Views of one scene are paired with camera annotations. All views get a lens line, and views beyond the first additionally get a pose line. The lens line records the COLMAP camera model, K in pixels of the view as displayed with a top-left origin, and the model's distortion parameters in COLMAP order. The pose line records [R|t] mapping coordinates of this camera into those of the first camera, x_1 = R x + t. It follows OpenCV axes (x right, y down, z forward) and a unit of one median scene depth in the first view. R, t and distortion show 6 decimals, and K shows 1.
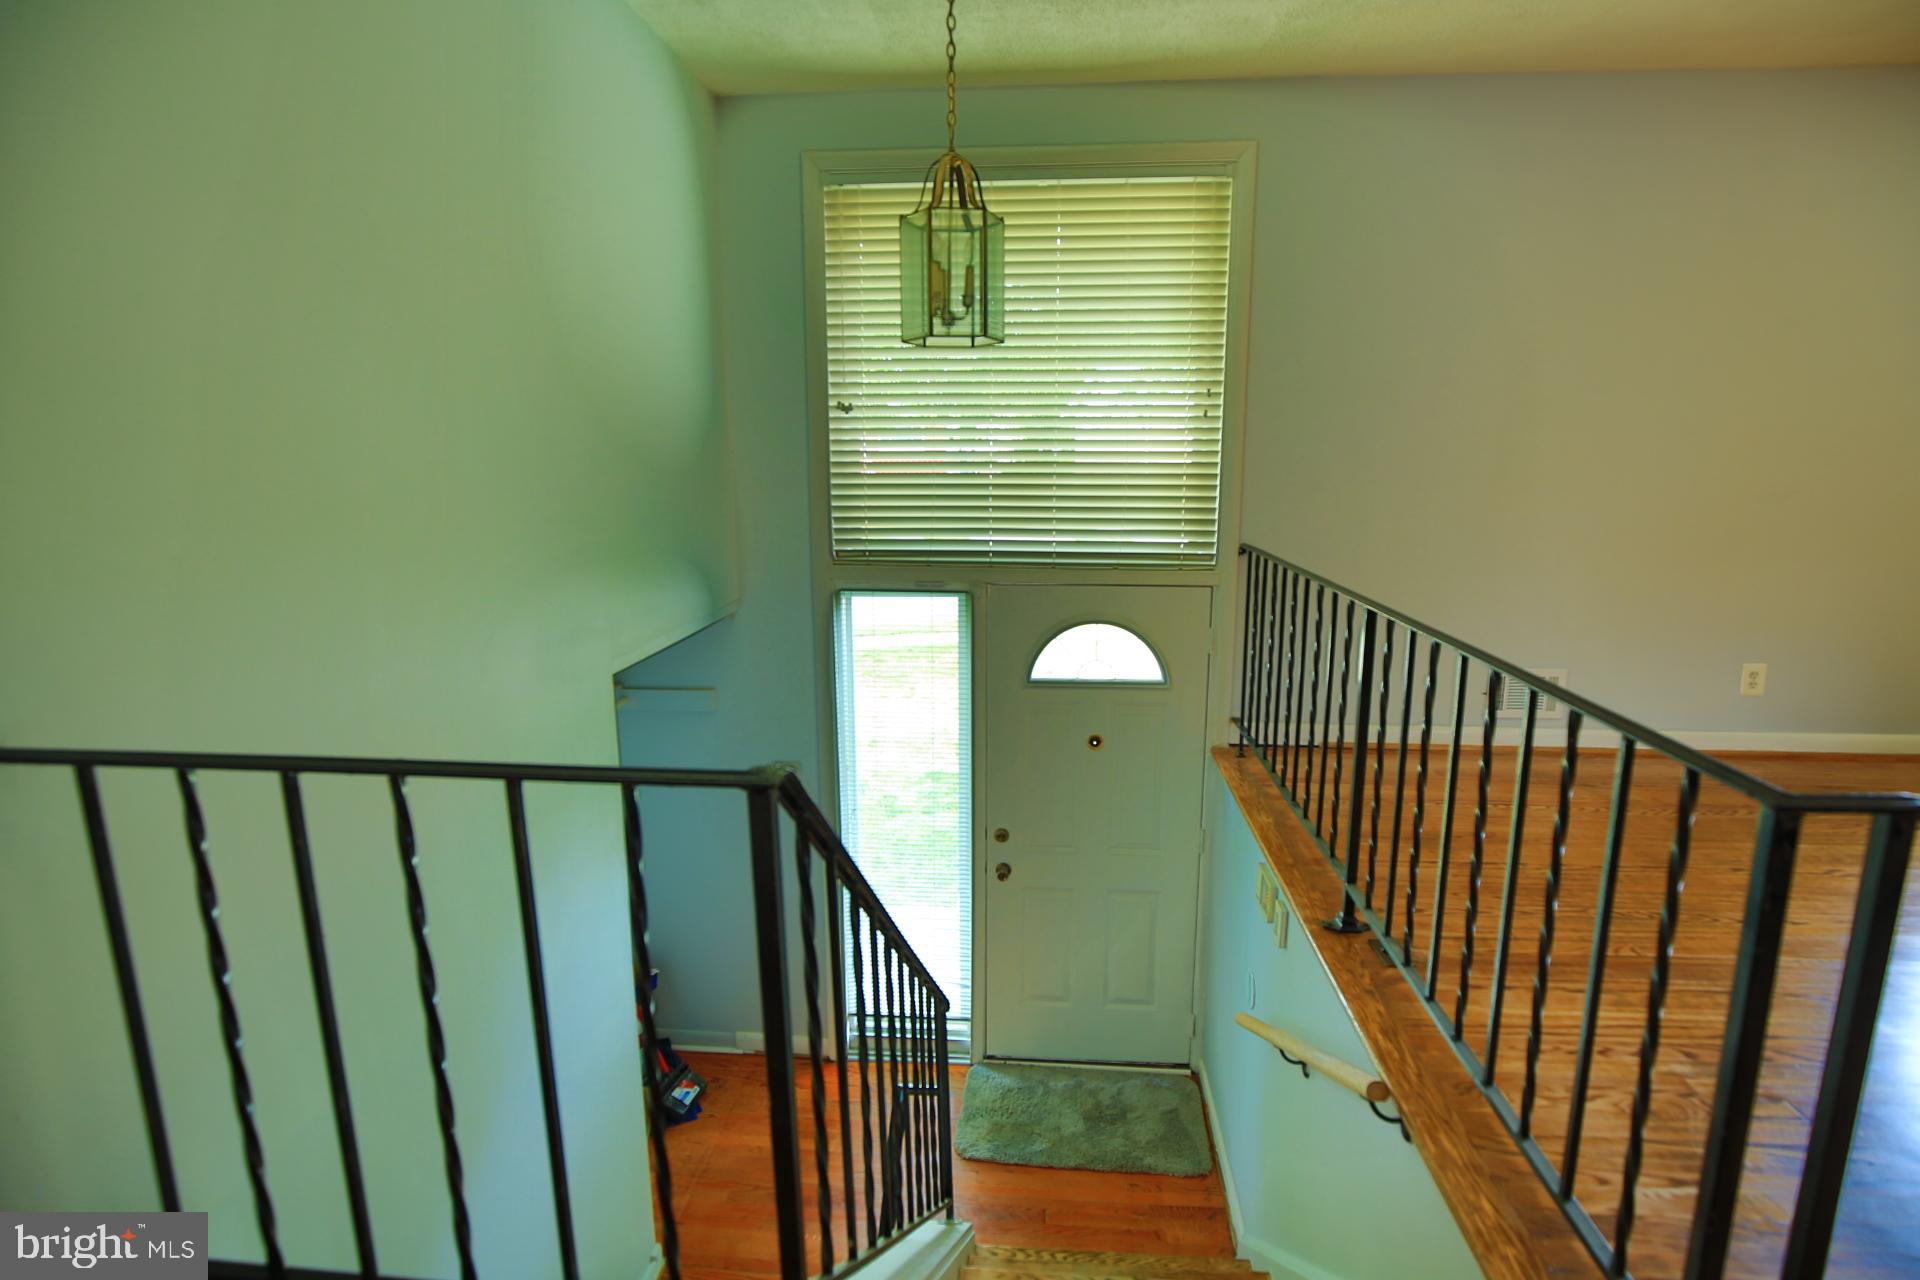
lens RADIAL K [[932.4, 0, 971.4], [0, 932.4, 630.0], [0, 0, 1]] dist [-0.035976, 0.008418]
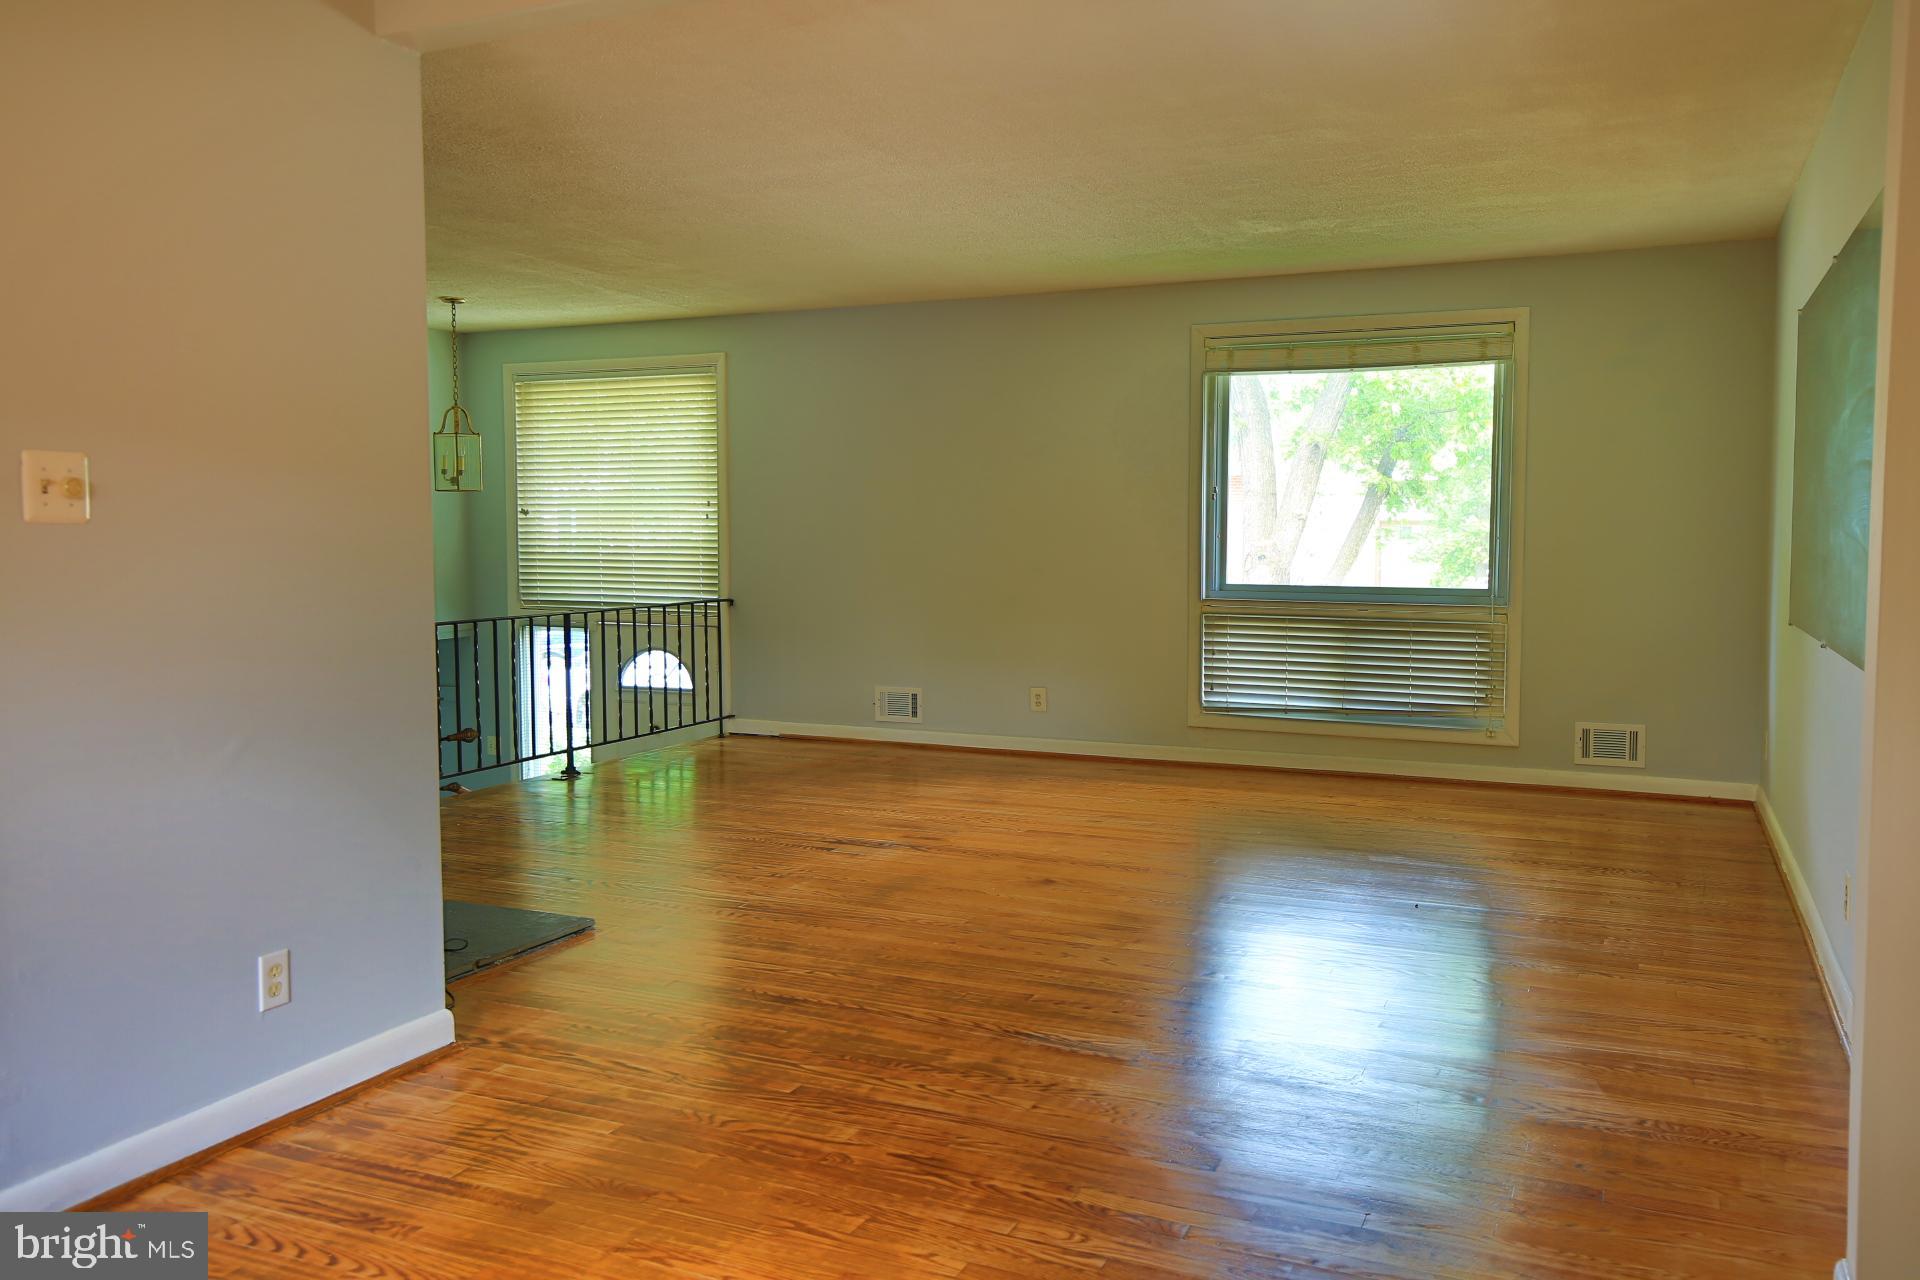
lens RADIAL K [[1482.8, 0, 960.0], [0, 1482.8, 640.0], [0, 0, 1]] dist [-0.002412, -0.000507]
pose [[0.943019, 0.027520, -0.331599, 1.440840], [-0.063929, 0.992992, -0.099394, 0.190097], [0.326540, 0.114929, 0.938170, -1.149354]]
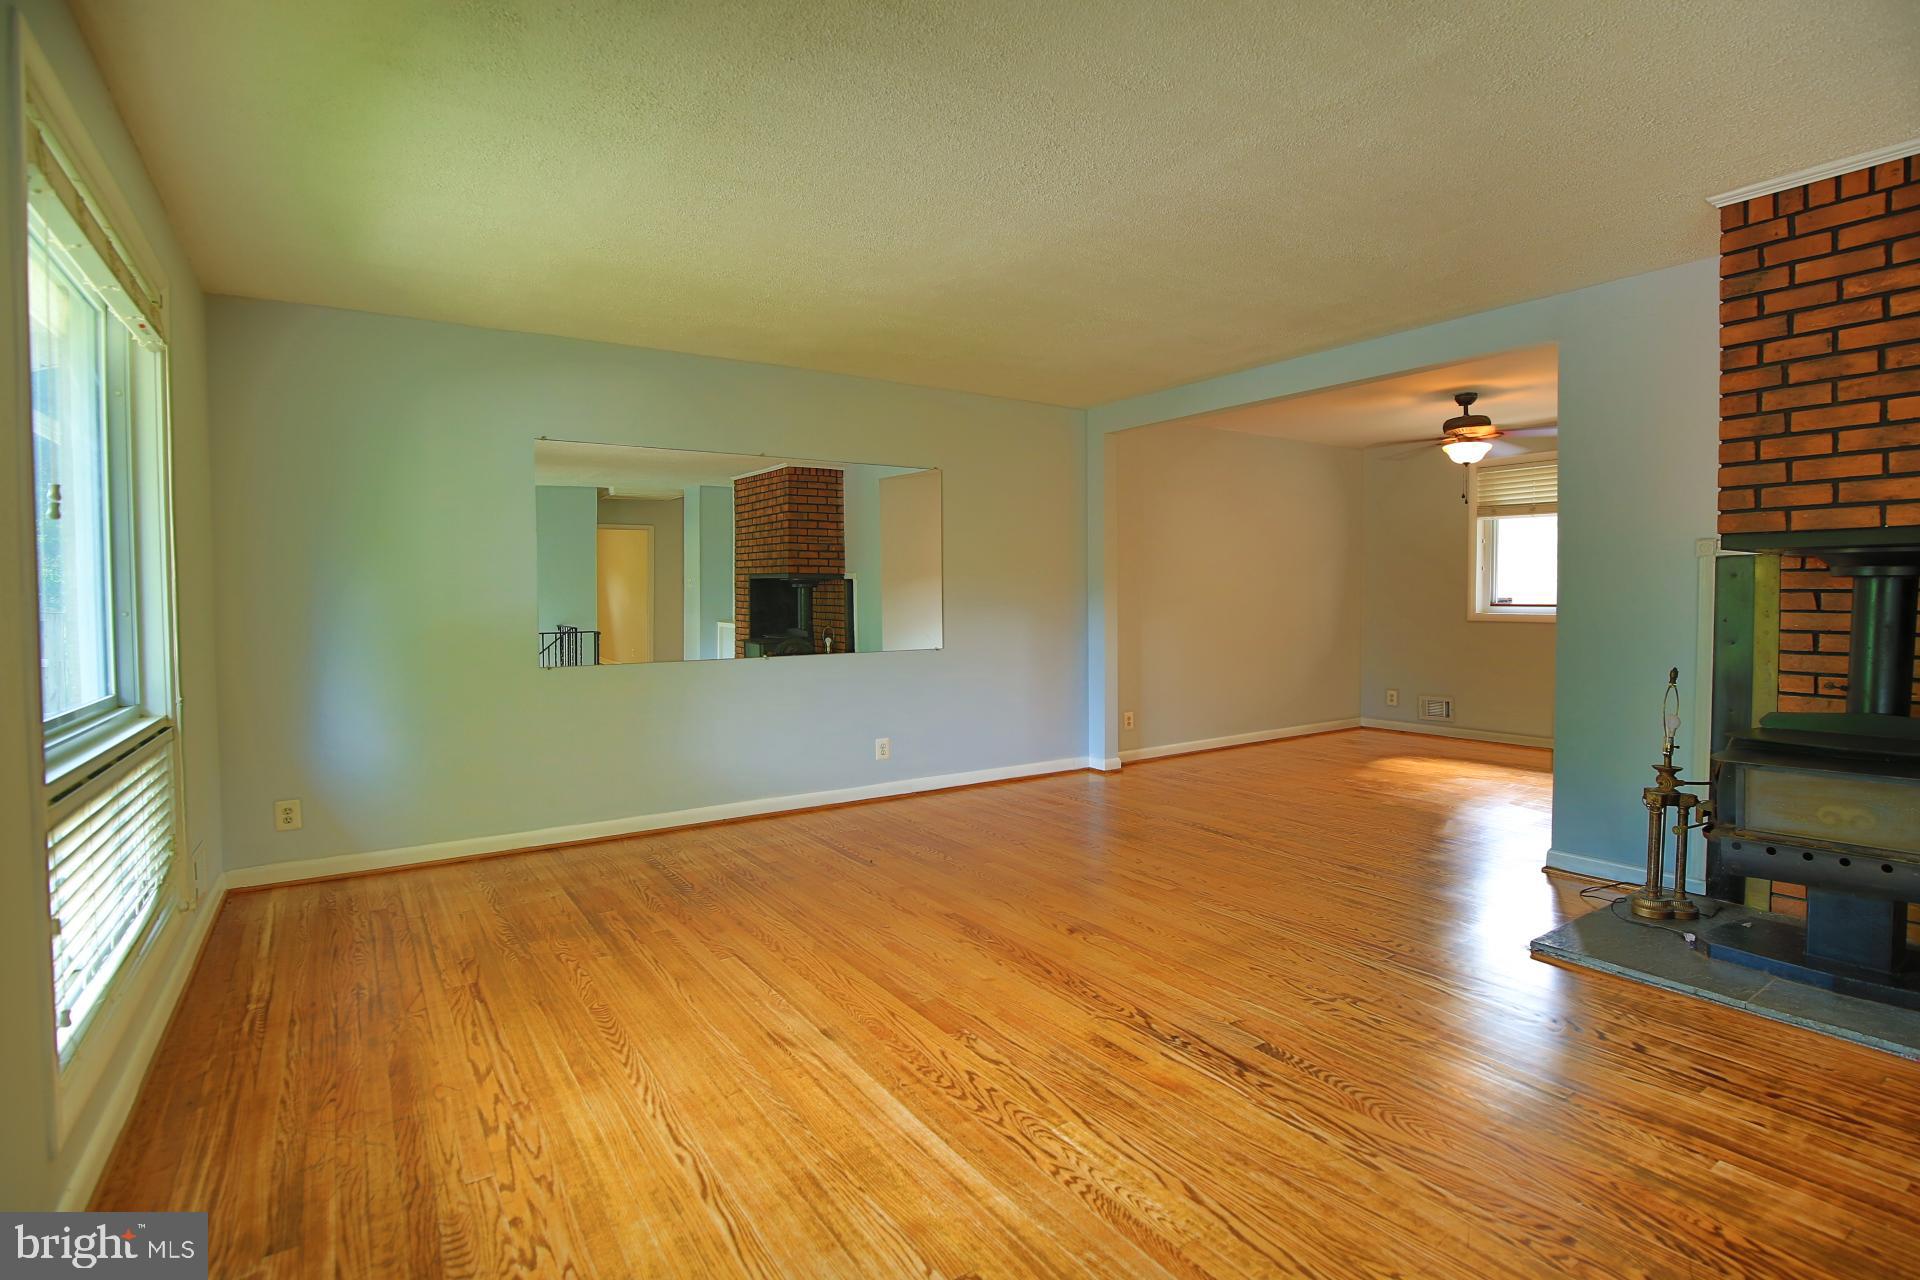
lens RADIAL K [[932.4, 0, 971.4], [0, 932.4, 630.0], [0, 0, 1]] dist [-0.035976, 0.008418]
pose [[-0.640045, -0.018306, 0.768119, 0.419521], [0.152979, 0.976664, 0.150747, -0.172240], [-0.752954, 0.213991, -0.622309, 0.820997]]
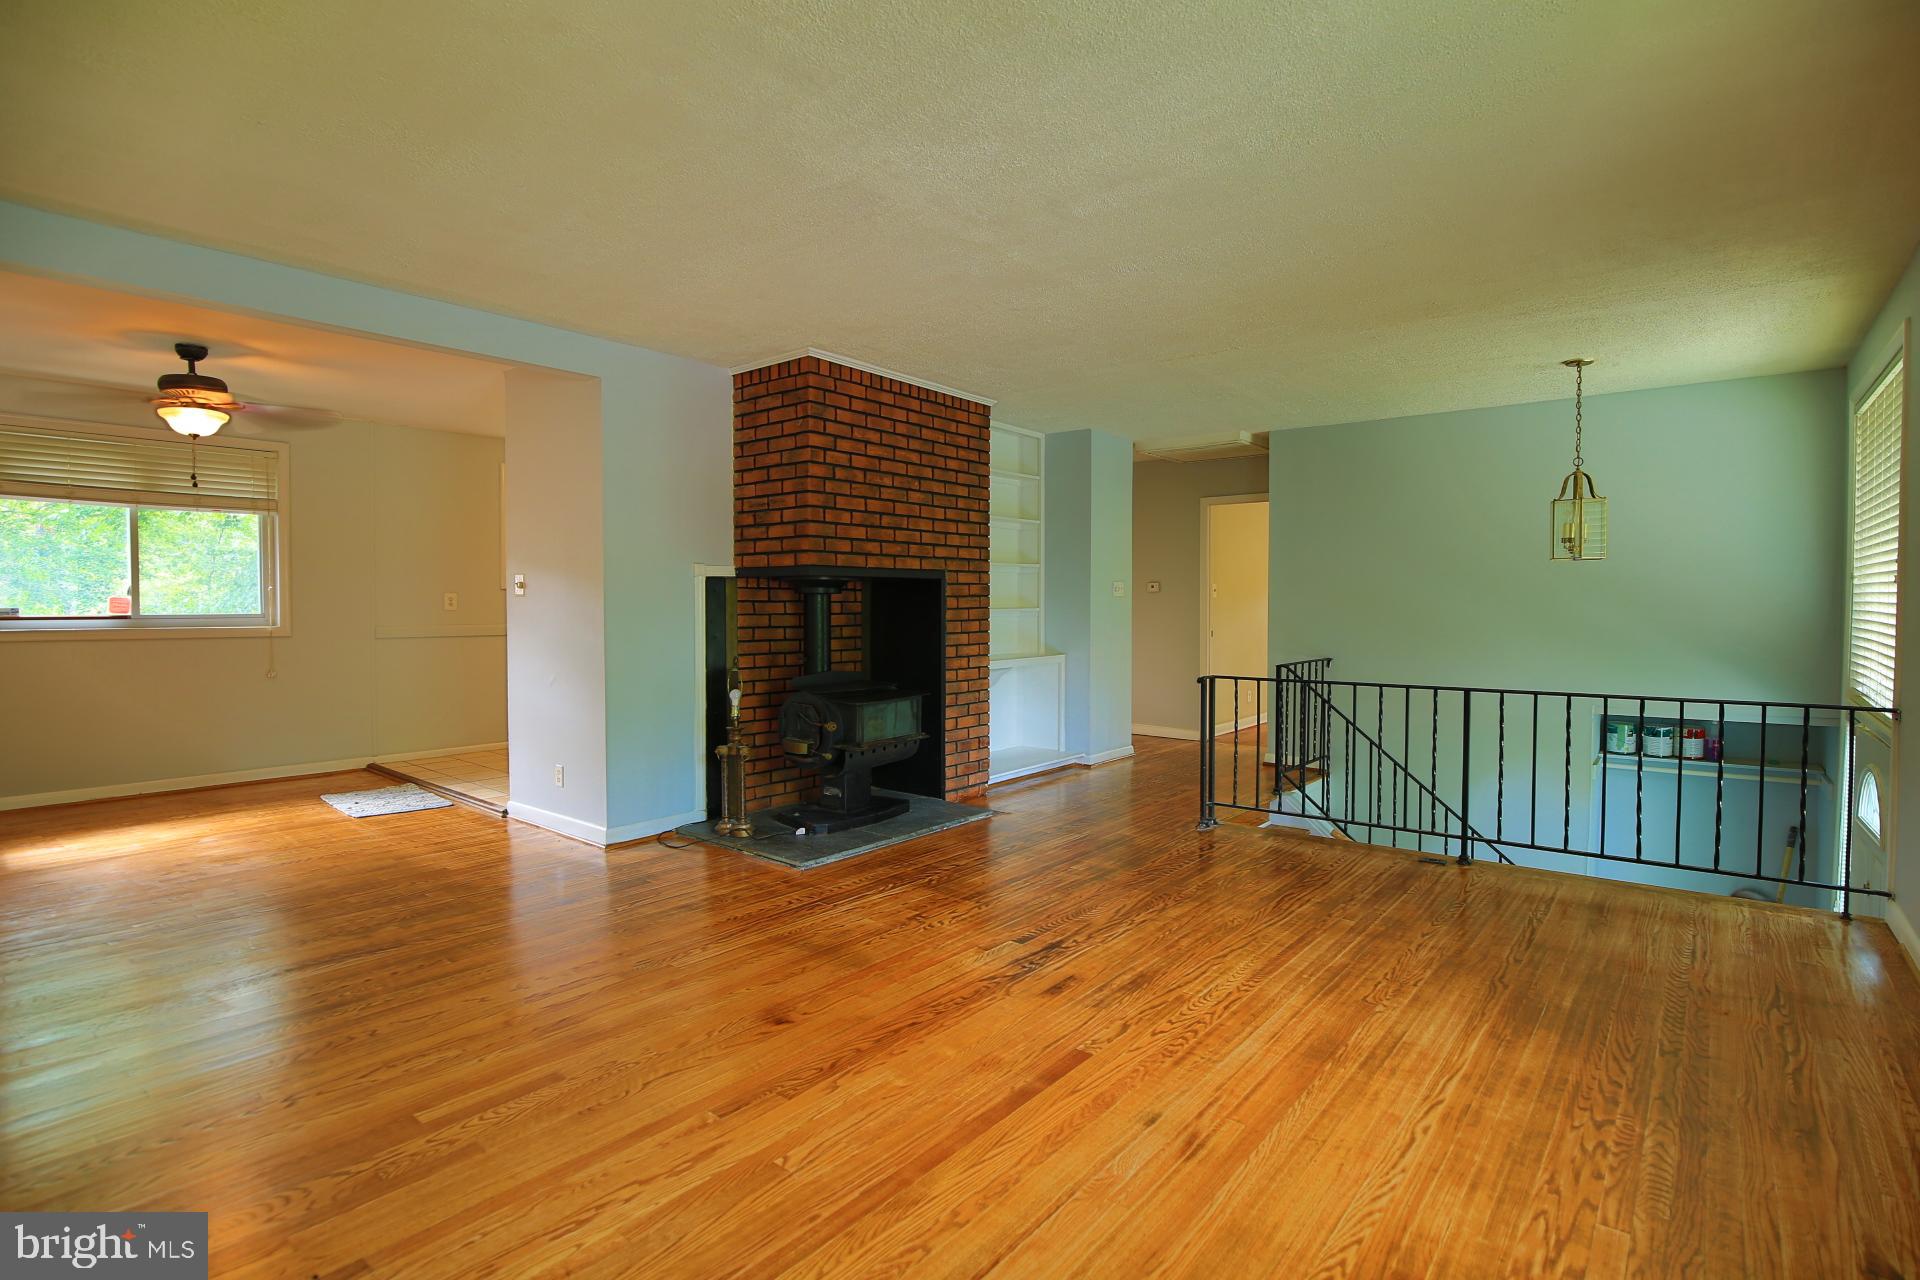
lens RADIAL K [[932.4, 0, 971.4], [0, 932.4, 630.0], [0, 0, 1]] dist [-0.035976, 0.008418]
pose [[-0.552333, 0.029813, -0.833090, 1.574377], [-0.152656, 0.978844, 0.136239, -0.152808], [0.819527, 0.202426, -0.536097, 0.689493]]
